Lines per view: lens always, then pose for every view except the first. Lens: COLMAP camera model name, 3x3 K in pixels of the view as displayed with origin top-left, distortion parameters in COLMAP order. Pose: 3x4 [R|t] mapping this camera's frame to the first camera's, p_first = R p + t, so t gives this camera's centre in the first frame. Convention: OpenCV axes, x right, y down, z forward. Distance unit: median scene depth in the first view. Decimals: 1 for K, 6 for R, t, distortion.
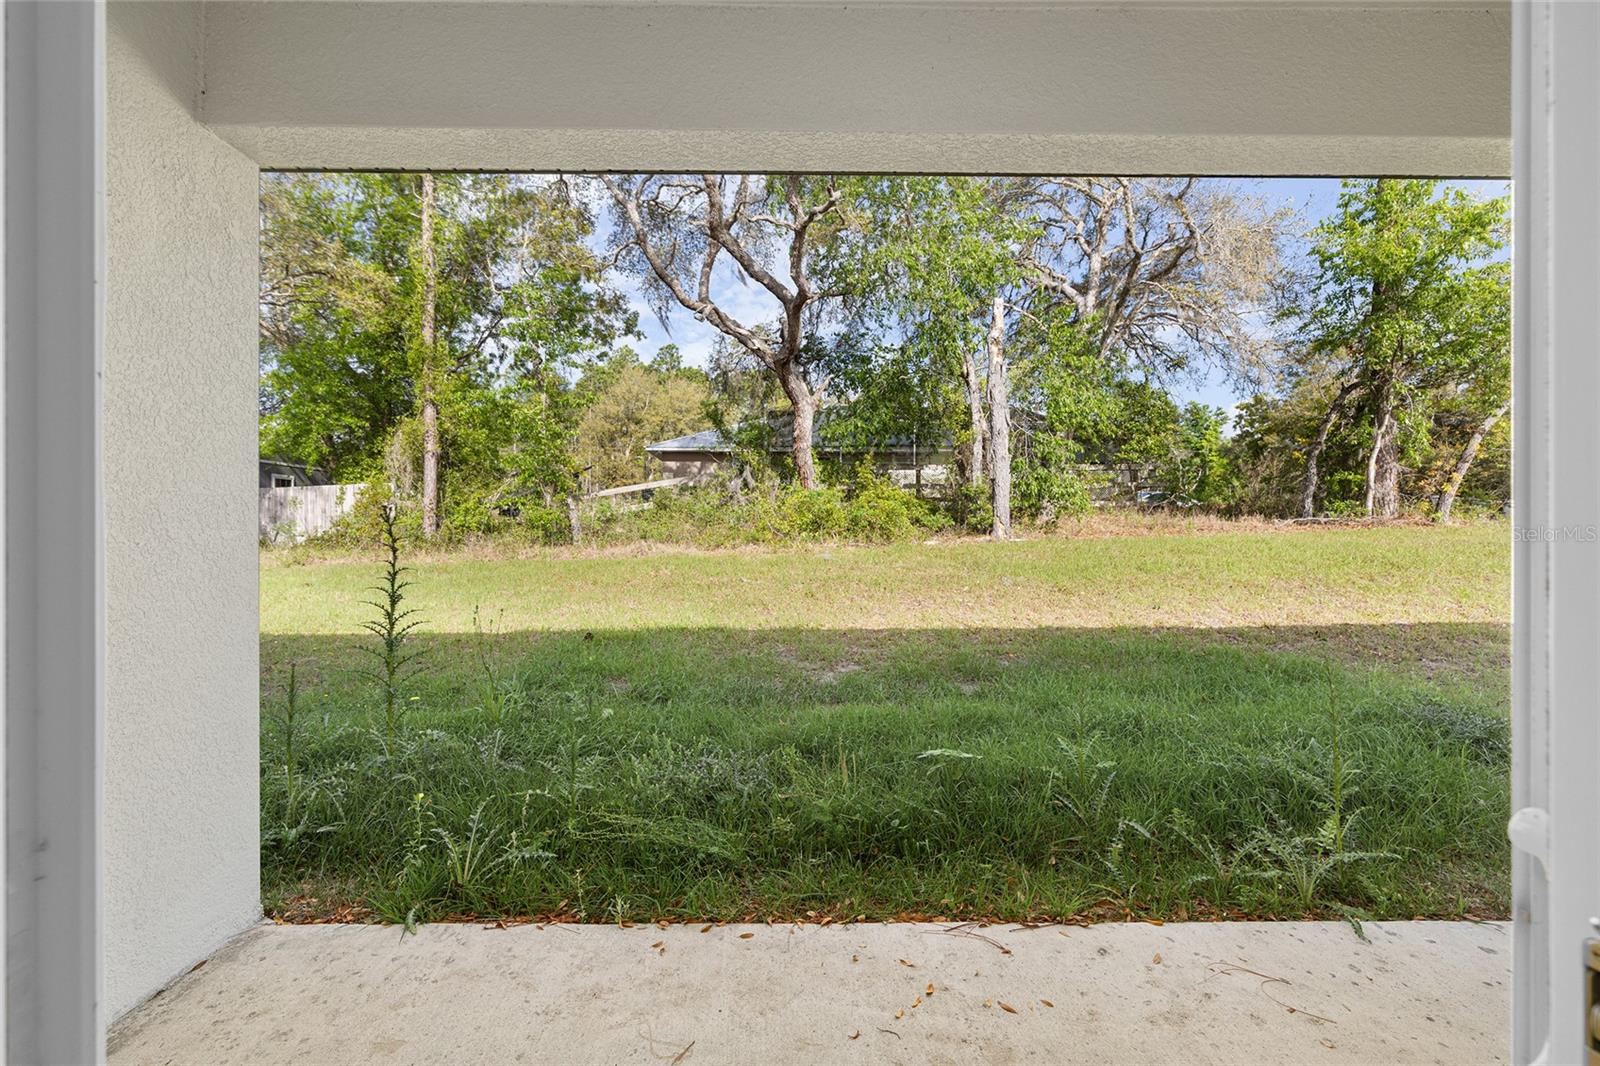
lens RADIAL K [[641.8, 0, 783.7], [0, 641.8, 546.1], [0, 0, 1]] dist [-0.001695, 0.001590]
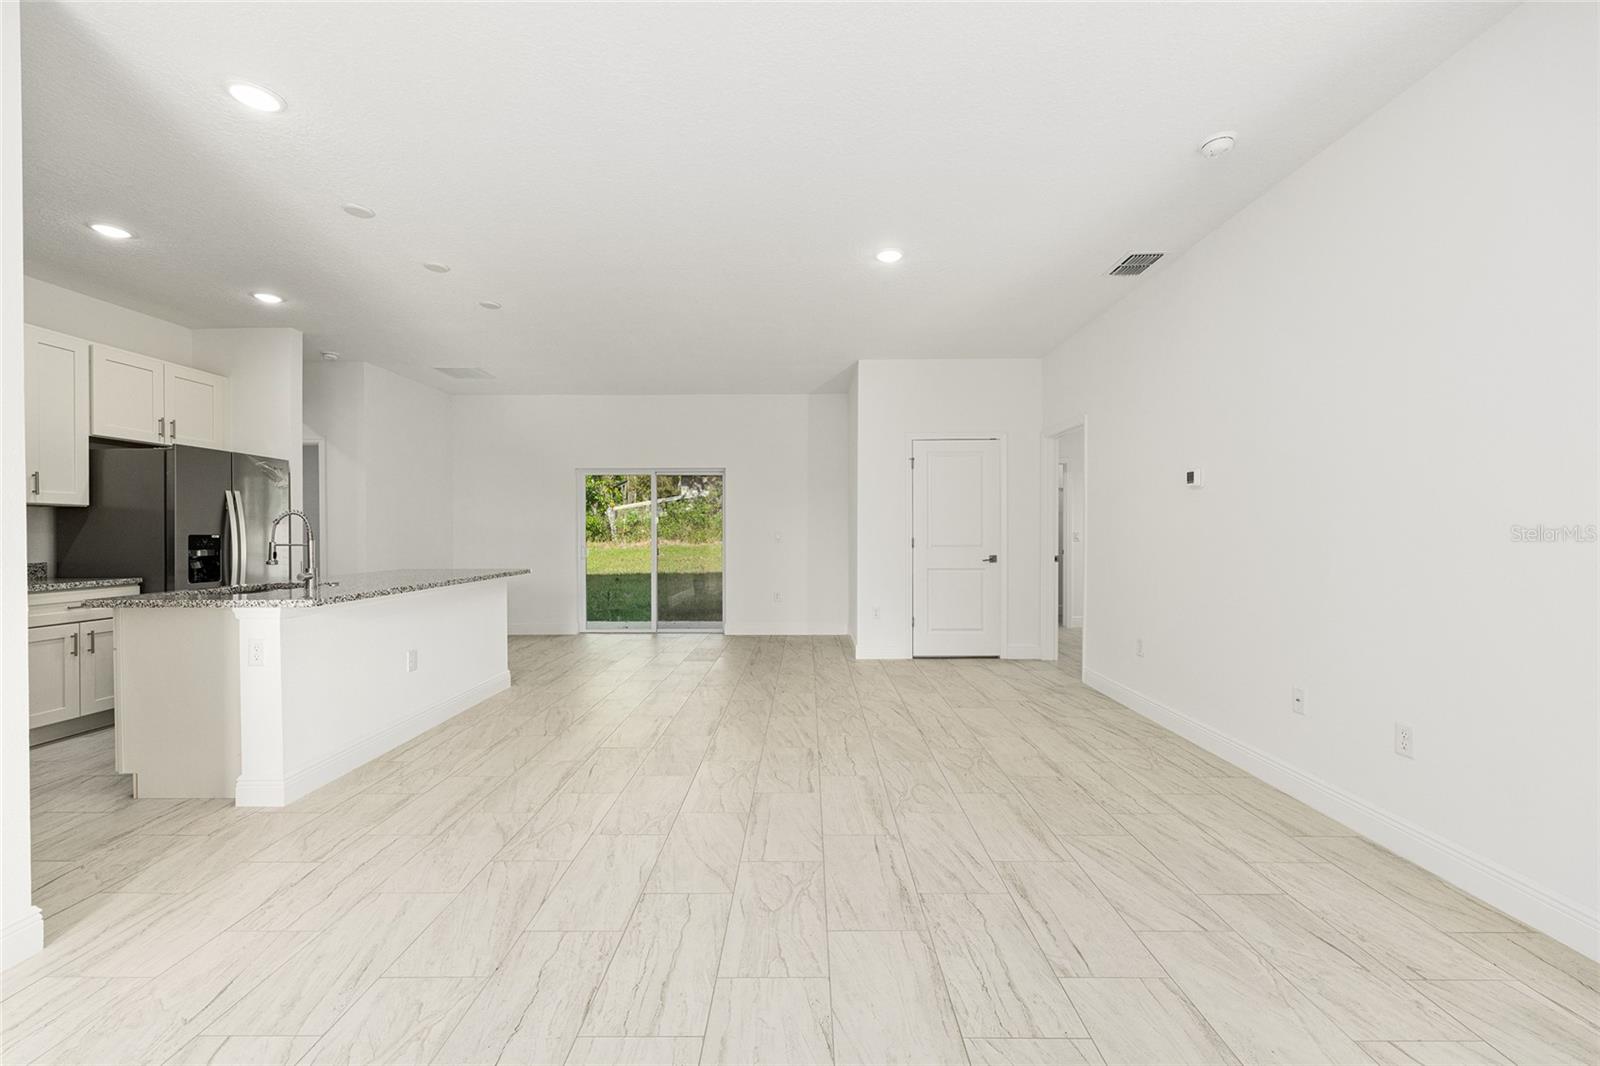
lens RADIAL K [[641.8, 0, 798.6], [0, 641.8, 534.8], [0, 0, 1]] dist [-0.001695, 0.001590]
pose [[0.999334, -0.005659, -0.036042, 0.183750], [0.005085, 0.999859, -0.015994, 0.010682], [0.036128, 0.015800, 0.999222, -0.541597]]
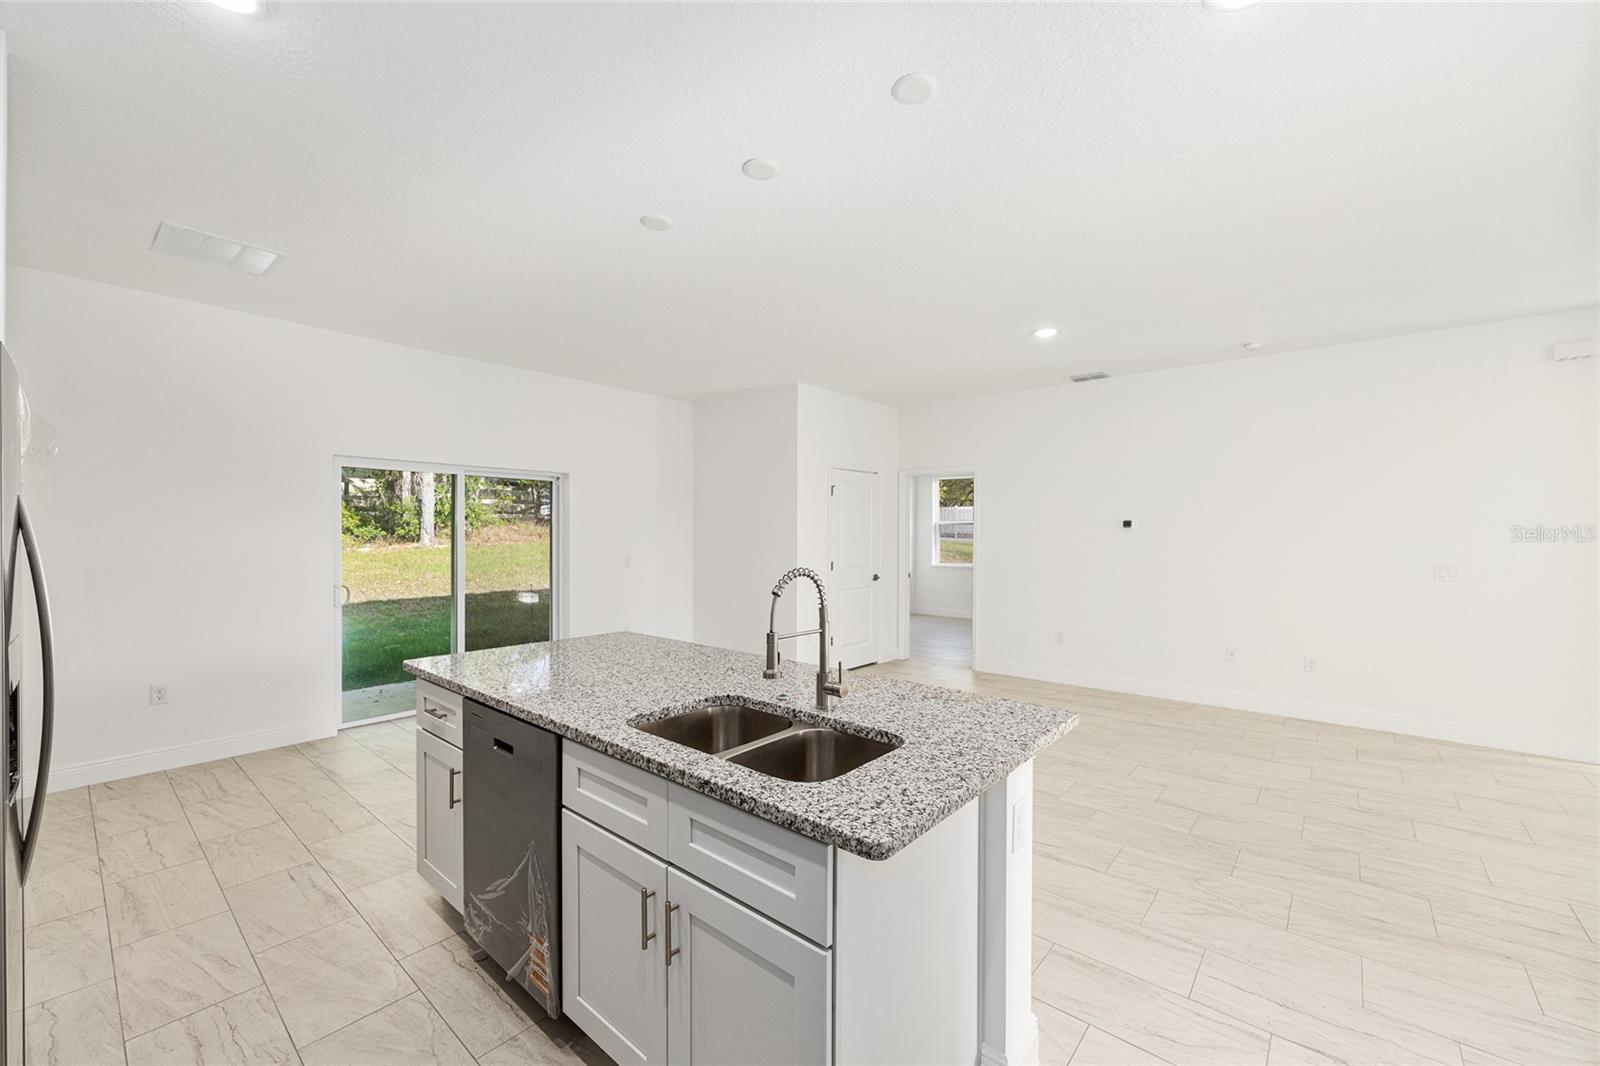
lens RADIAL K [[641.8, 0, 798.5], [0, 641.8, 538.4], [0, 0, 1]] dist [-0.001695, 0.001590]
pose [[0.668498, -0.007997, 0.743671, -0.113825], [0.015437, 0.999876, -0.003125, -0.009374], [-0.743554, 0.013569, 0.668539, -0.391171]]
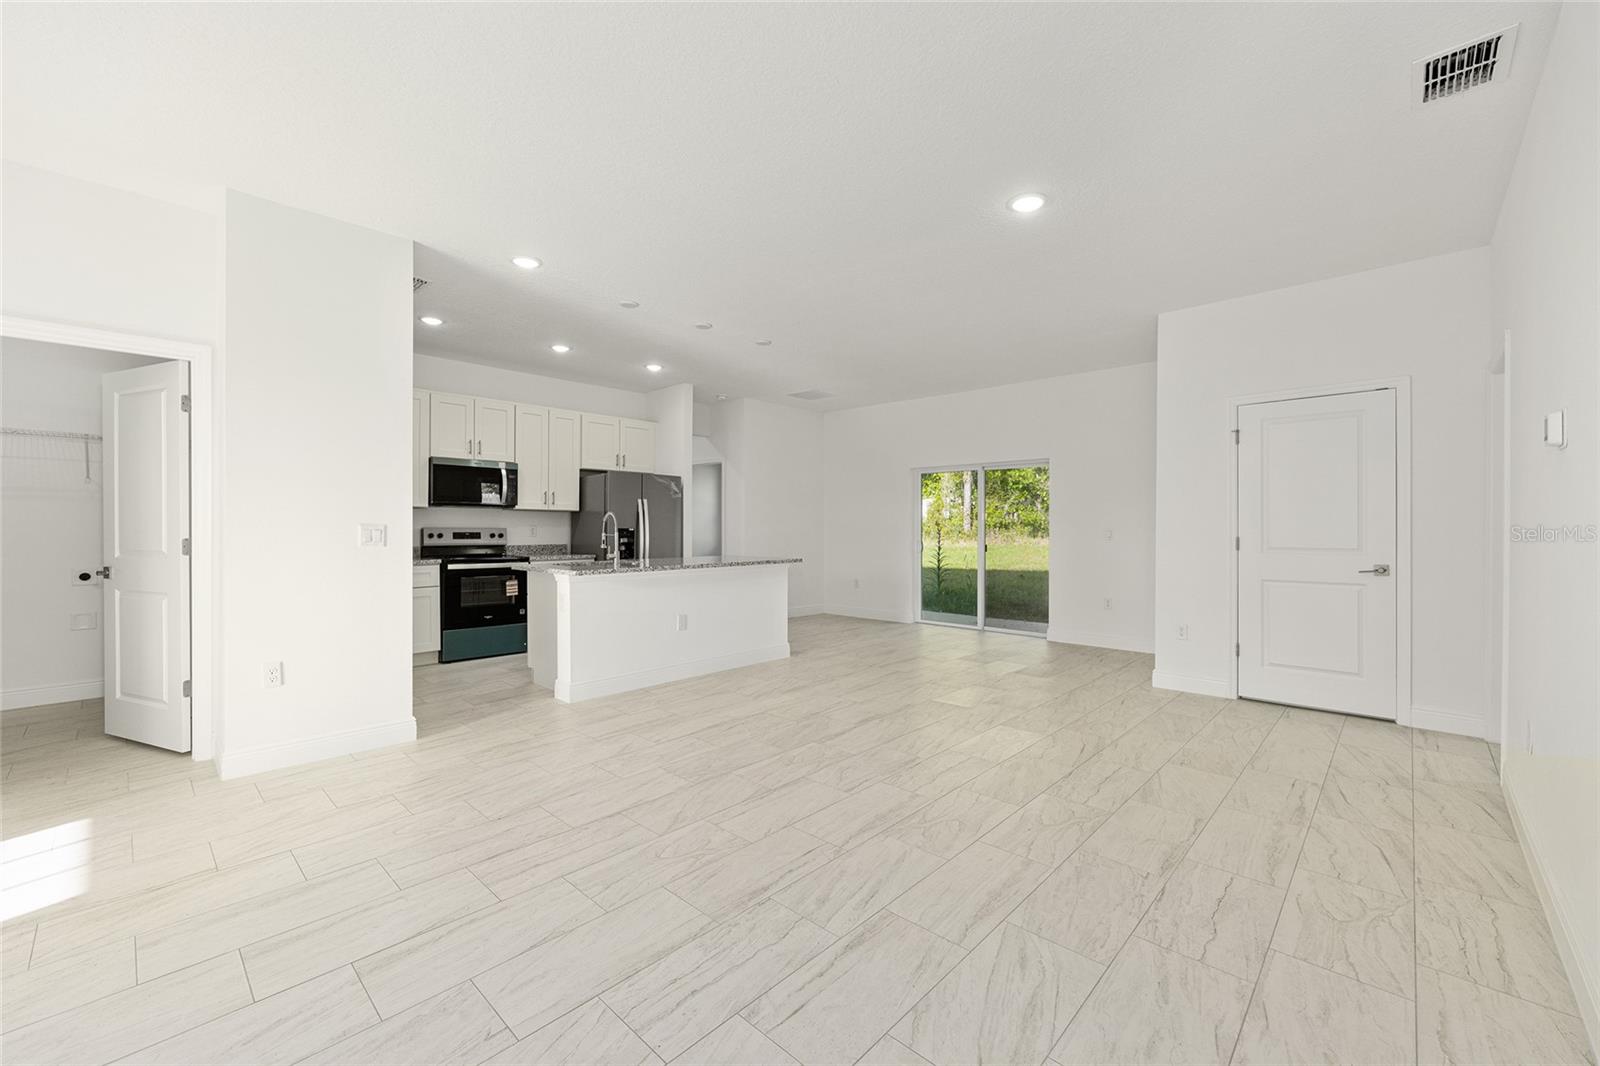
lens RADIAL K [[641.8, 0, 800.5], [0, 641.8, 527.5], [0, 0, 1]] dist [-0.001695, 0.001590]
pose [[0.711846, -0.001804, -0.702333, 0.317940], [-0.014286, 0.999753, -0.017048, 0.009887], [0.702190, 0.022169, 0.711644, -0.489339]]
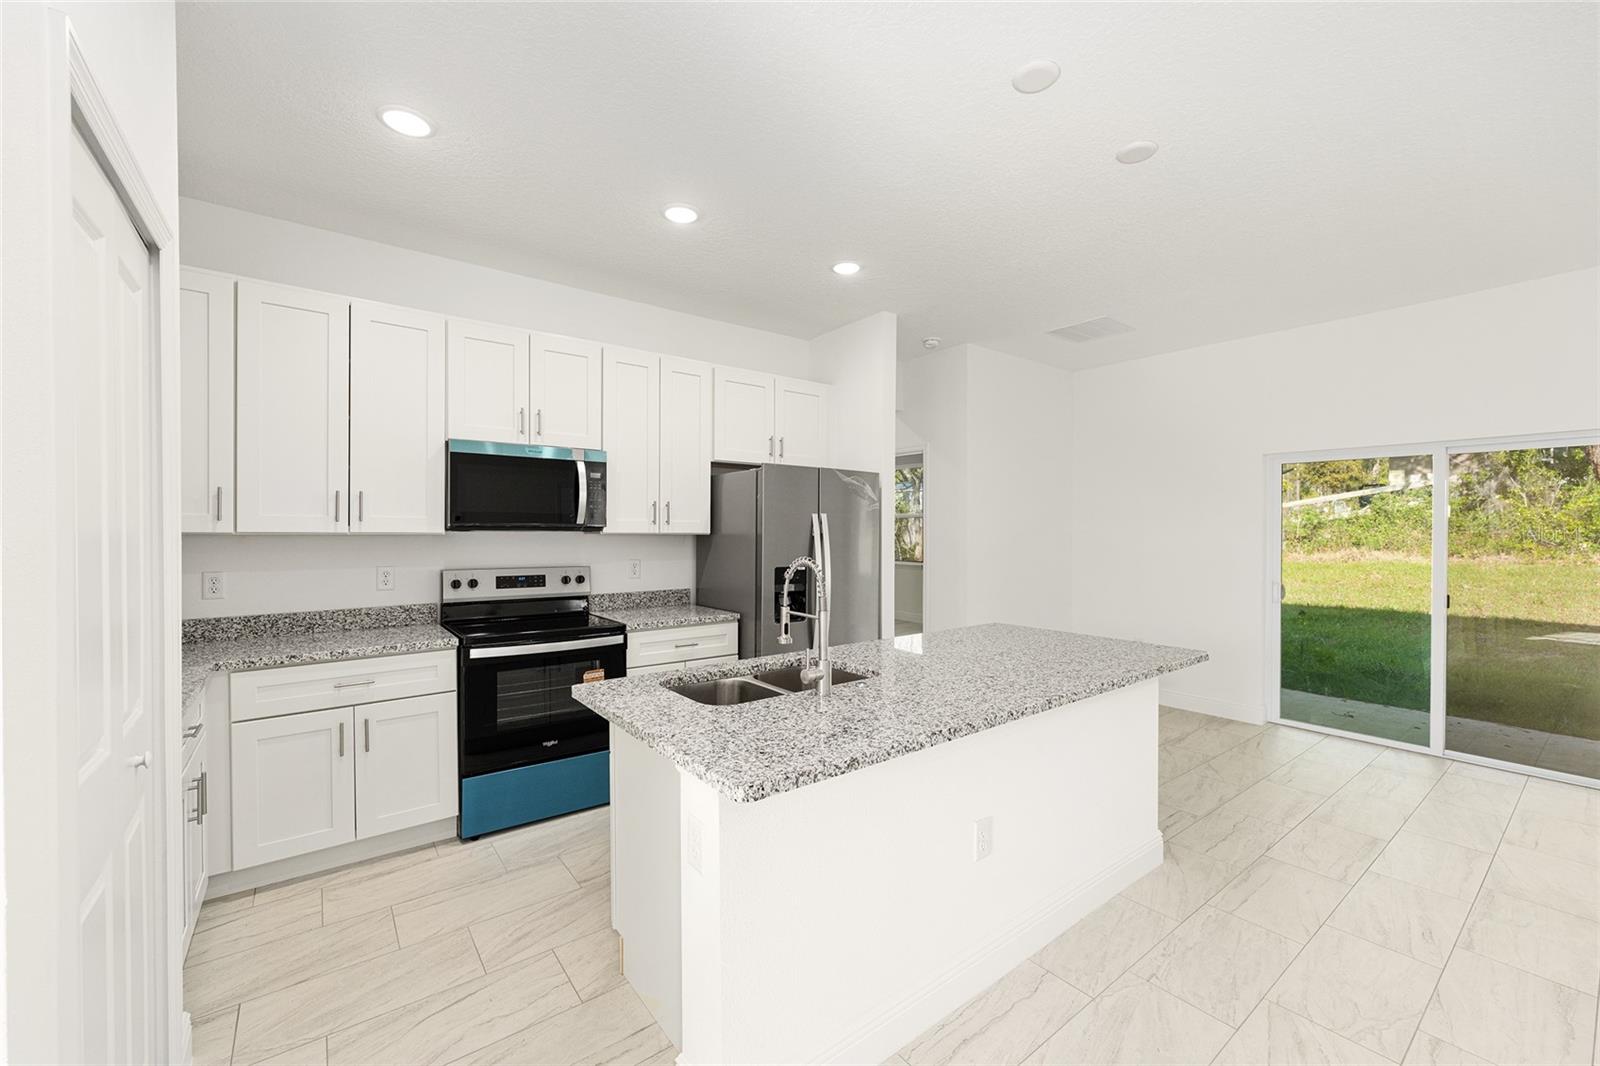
lens RADIAL K [[641.8, 0, 801.8], [0, 641.8, 534.9], [0, 0, 1]] dist [-0.001695, 0.001590]
pose [[0.591282, 0.006266, -0.806441, 0.100552], [-0.017369, 0.999837, -0.004966, -0.008109], [0.806278, 0.016943, 0.591294, -0.392224]]
